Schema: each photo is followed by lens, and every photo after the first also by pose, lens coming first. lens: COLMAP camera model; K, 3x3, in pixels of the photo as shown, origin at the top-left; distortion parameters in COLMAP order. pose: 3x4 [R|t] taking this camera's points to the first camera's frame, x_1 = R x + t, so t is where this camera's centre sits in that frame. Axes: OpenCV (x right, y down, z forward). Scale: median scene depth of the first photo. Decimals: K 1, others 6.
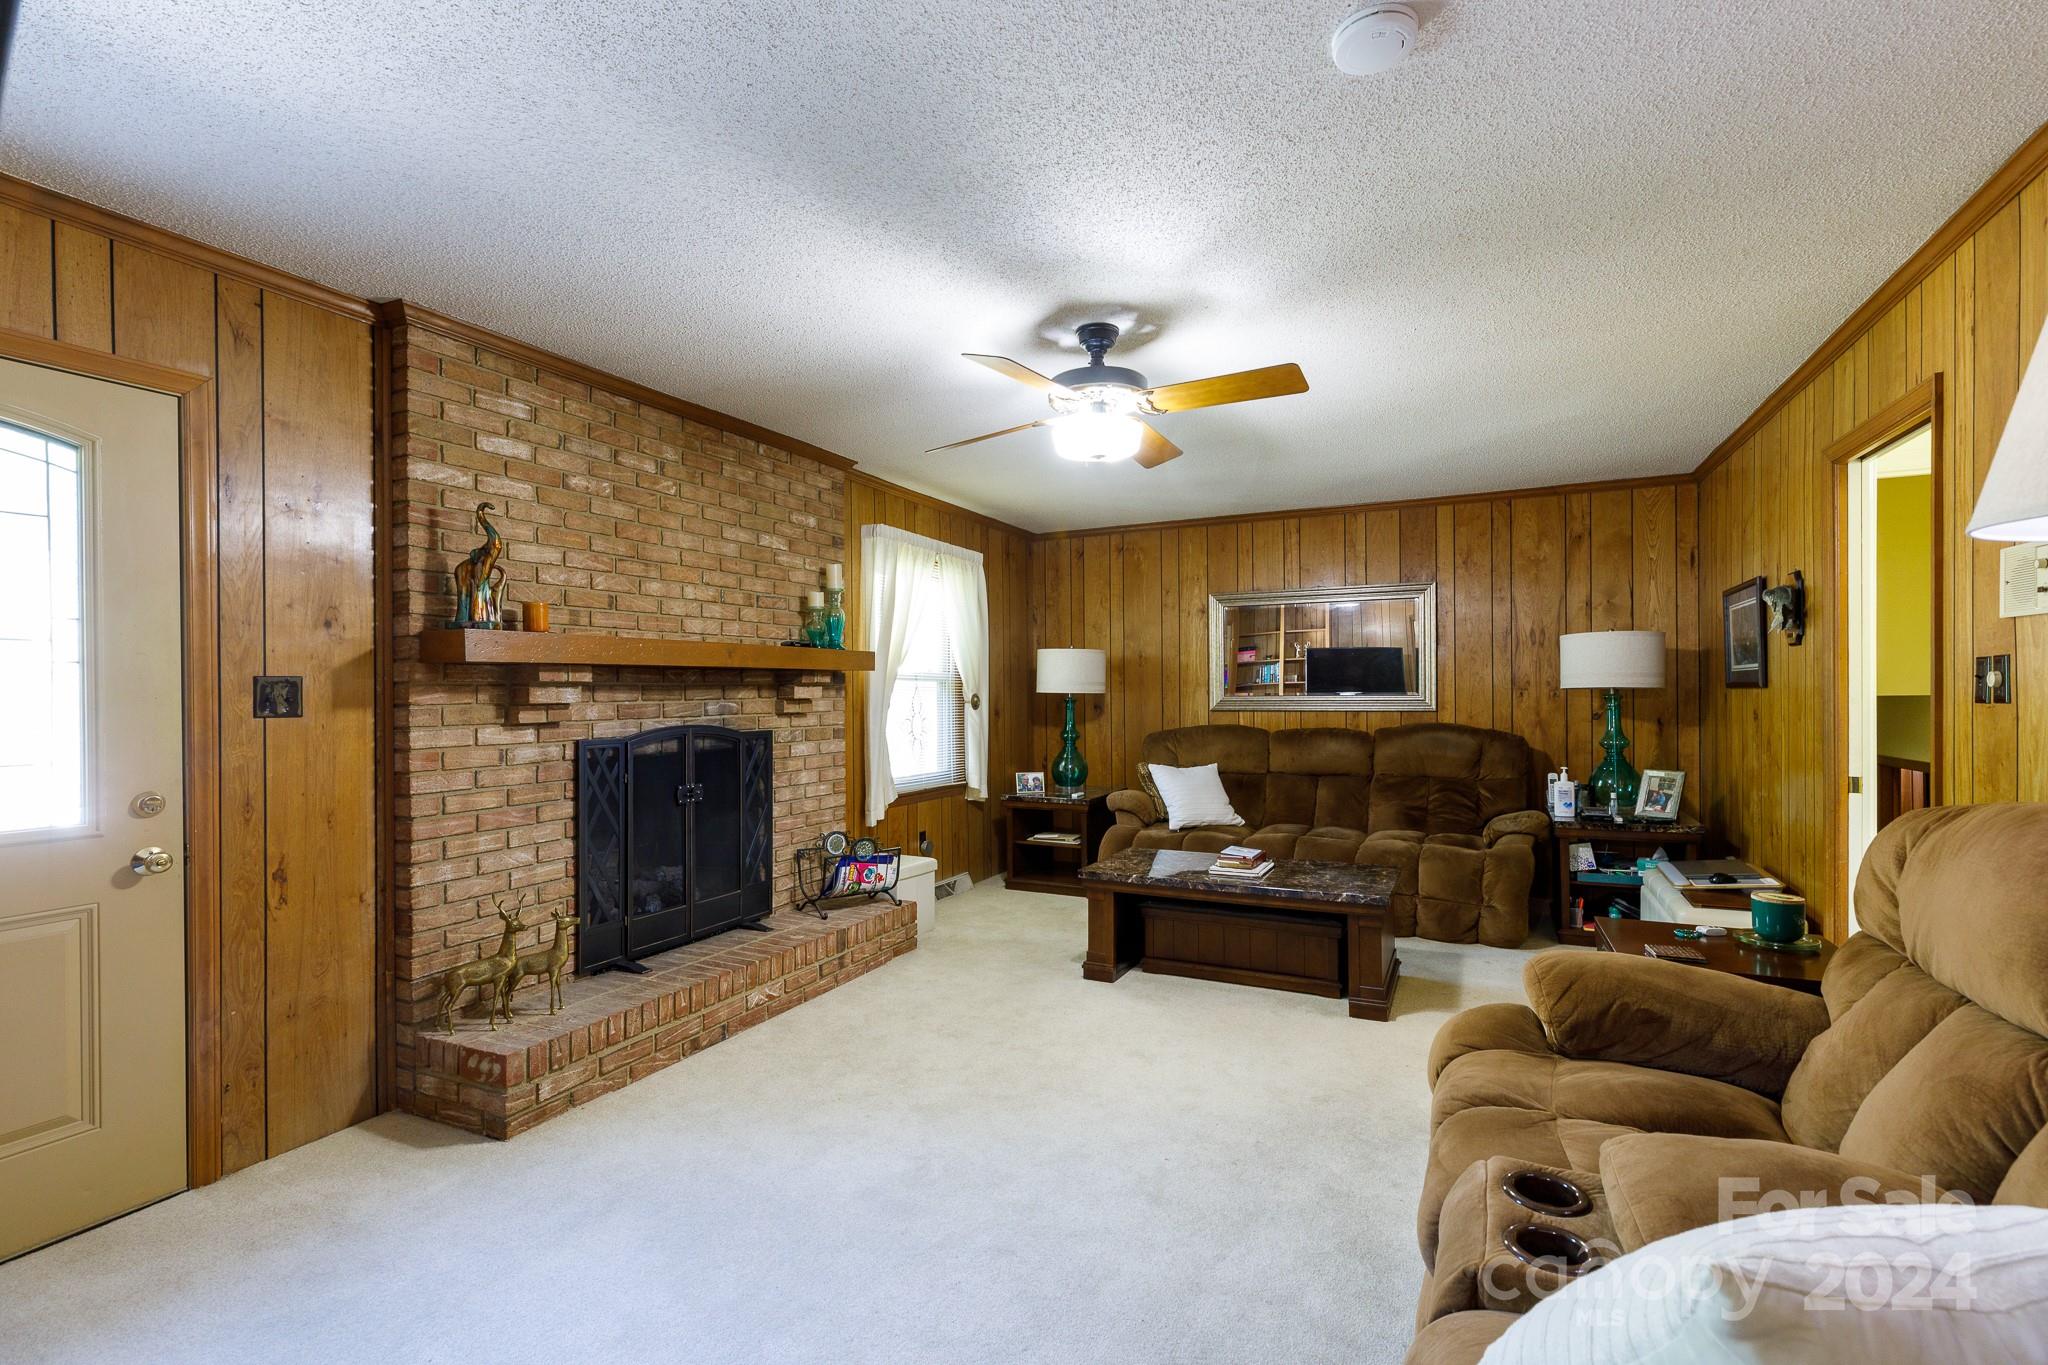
lens RADIAL K [[935.0, 0, 1026.0], [0, 935.0, 689.9], [0, 0, 1]] dist [0.013241, -0.000023]
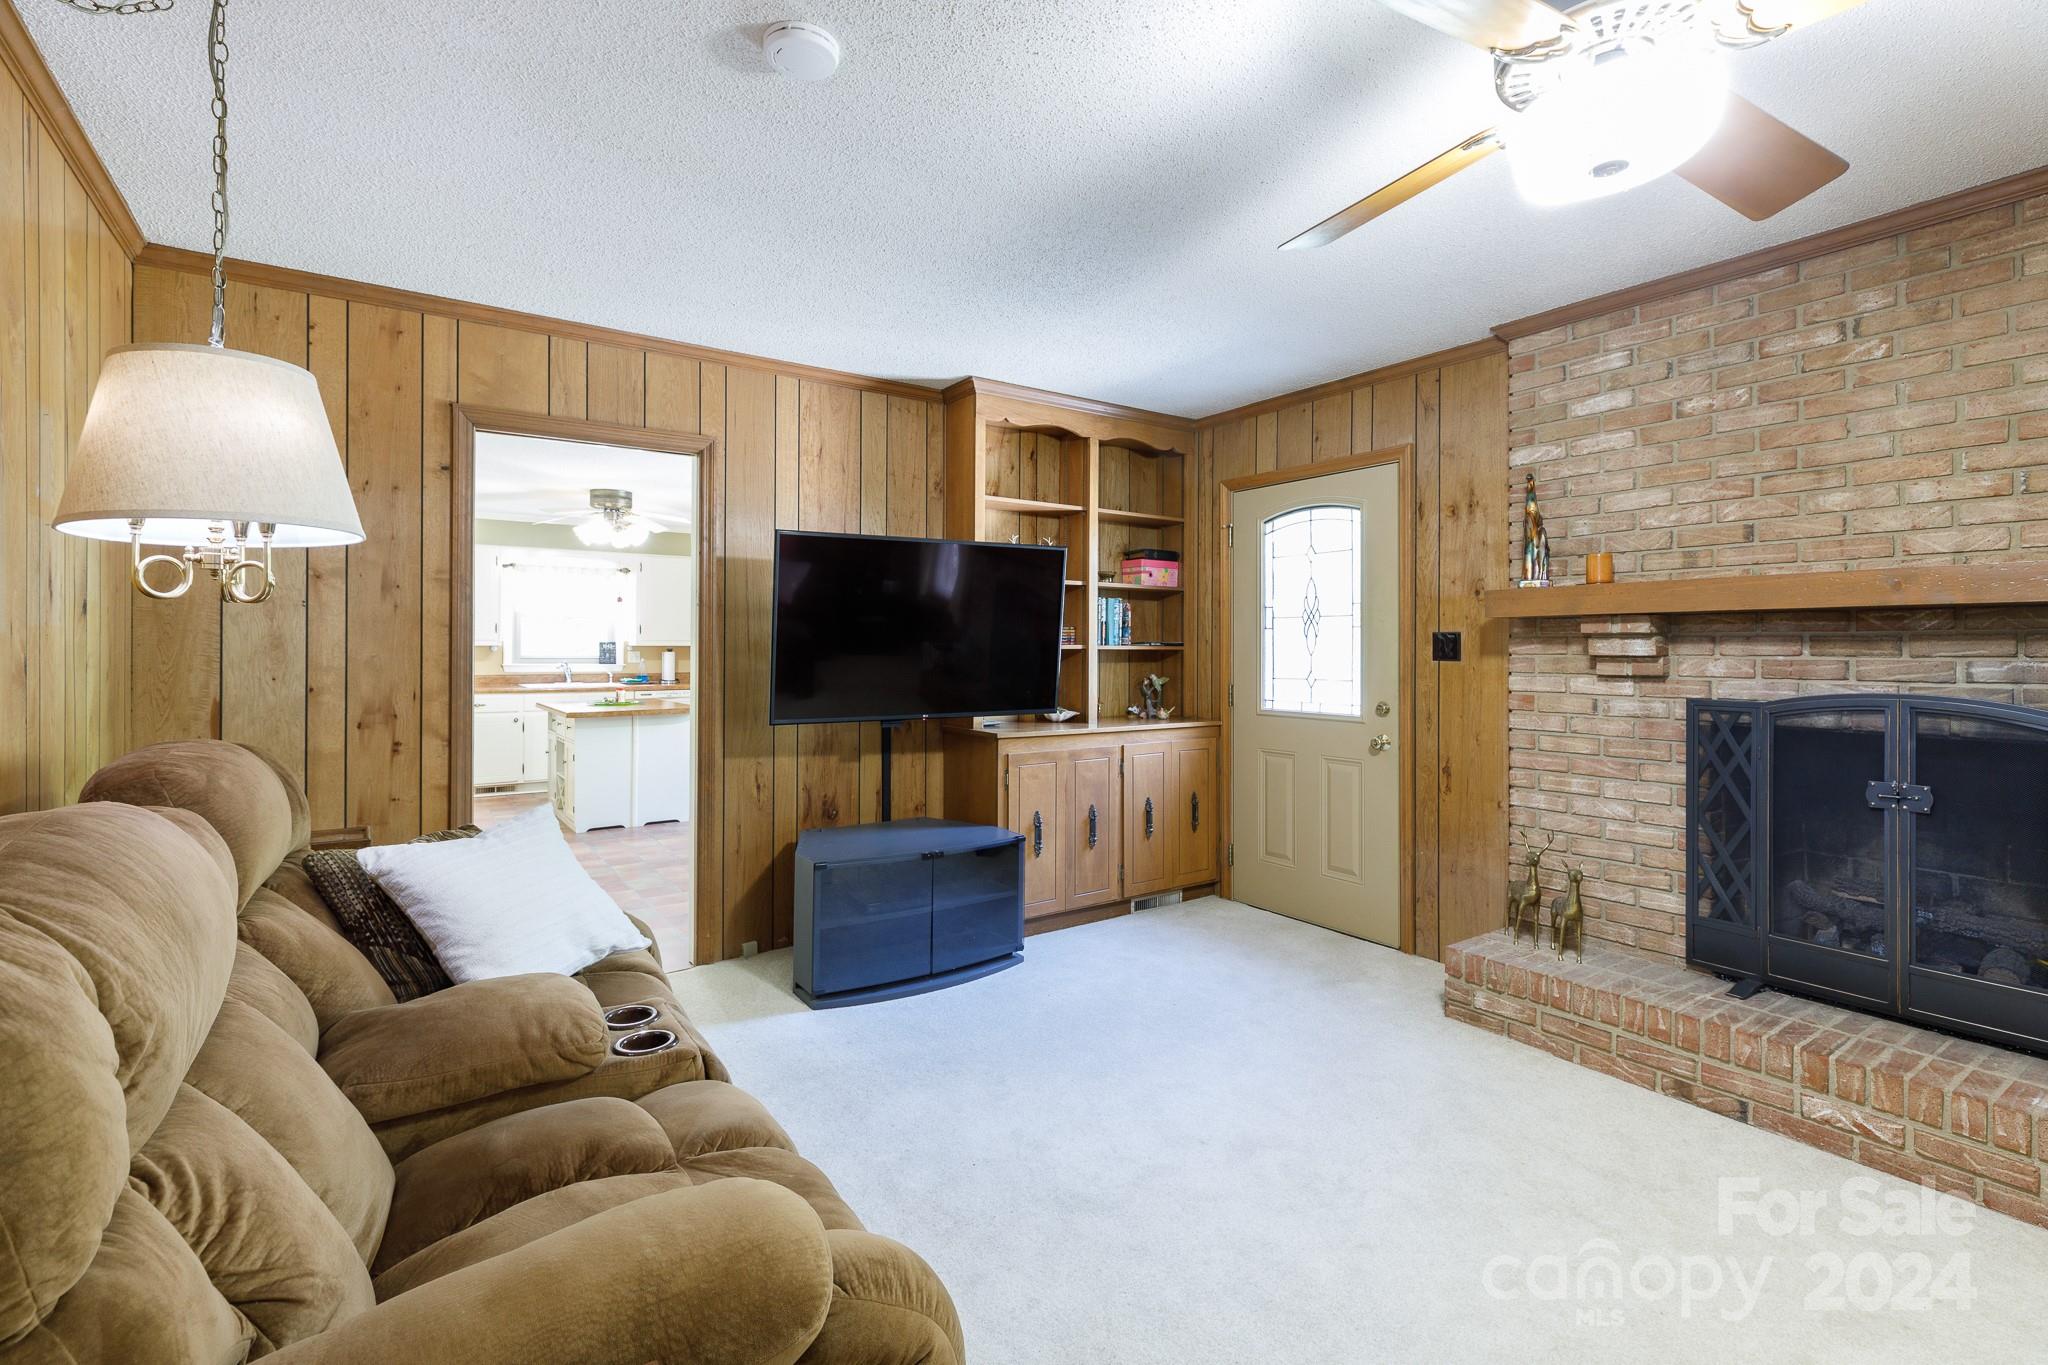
lens RADIAL K [[935.0, 0, 1008.3], [0, 935.0, 639.2], [0, 0, 1]] dist [0.013241, -0.000023]
pose [[-0.502088, -0.000491, -0.864816, 0.619635], [0.002848, 0.999993, -0.002222, -0.001852], [0.864812, -0.003579, -0.502084, 0.904287]]
